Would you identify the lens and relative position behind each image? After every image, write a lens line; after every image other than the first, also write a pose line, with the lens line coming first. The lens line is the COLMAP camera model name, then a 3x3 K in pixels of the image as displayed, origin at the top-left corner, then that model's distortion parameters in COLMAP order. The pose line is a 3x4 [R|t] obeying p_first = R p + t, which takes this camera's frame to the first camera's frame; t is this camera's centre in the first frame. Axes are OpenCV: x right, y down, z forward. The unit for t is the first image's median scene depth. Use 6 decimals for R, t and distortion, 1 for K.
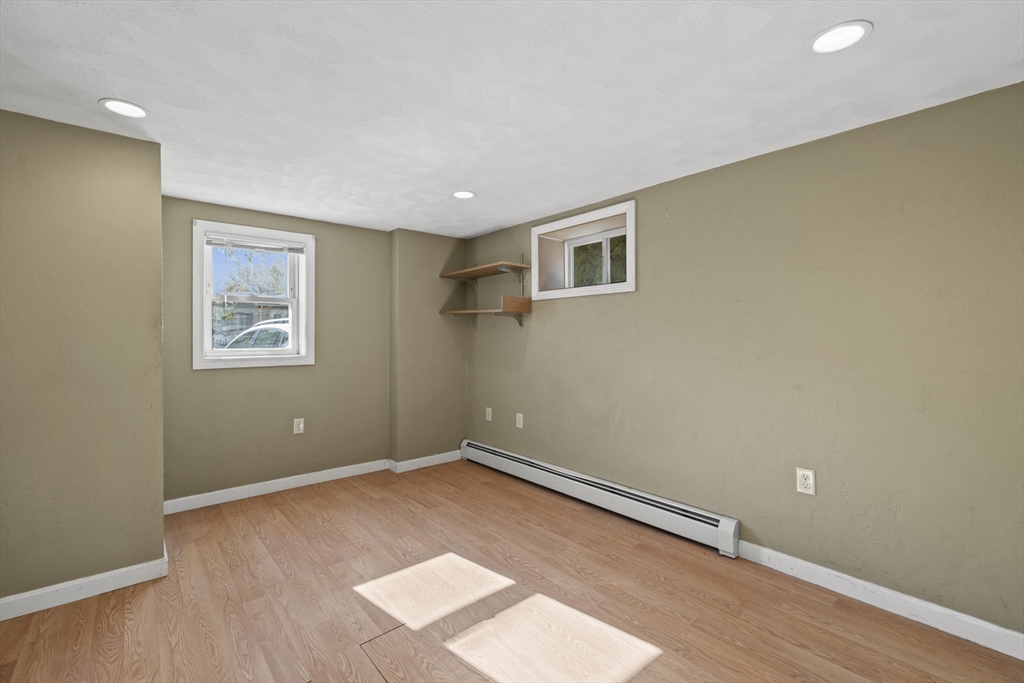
lens RADIAL K [[448.9, 0, 511.3], [0, 448.9, 338.5], [0, 0, 1]] dist [0.007227, 0.000833]
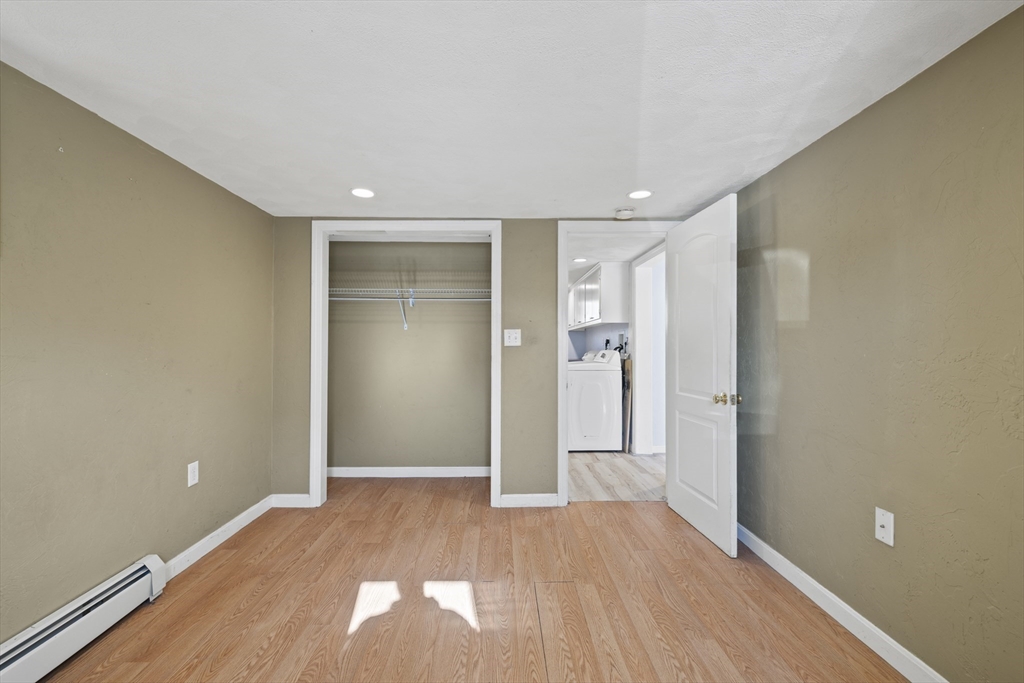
lens RADIAL K [[448.9, 0, 511.5], [0, 448.9, 343.1], [0, 0, 1]] dist [0.007227, 0.000833]
pose [[-0.781900, 0.001685, 0.623401, -0.732413], [0.002285, 0.999997, 0.000163, -0.000250], [-0.623399, 0.001552, -0.781902, 1.557904]]
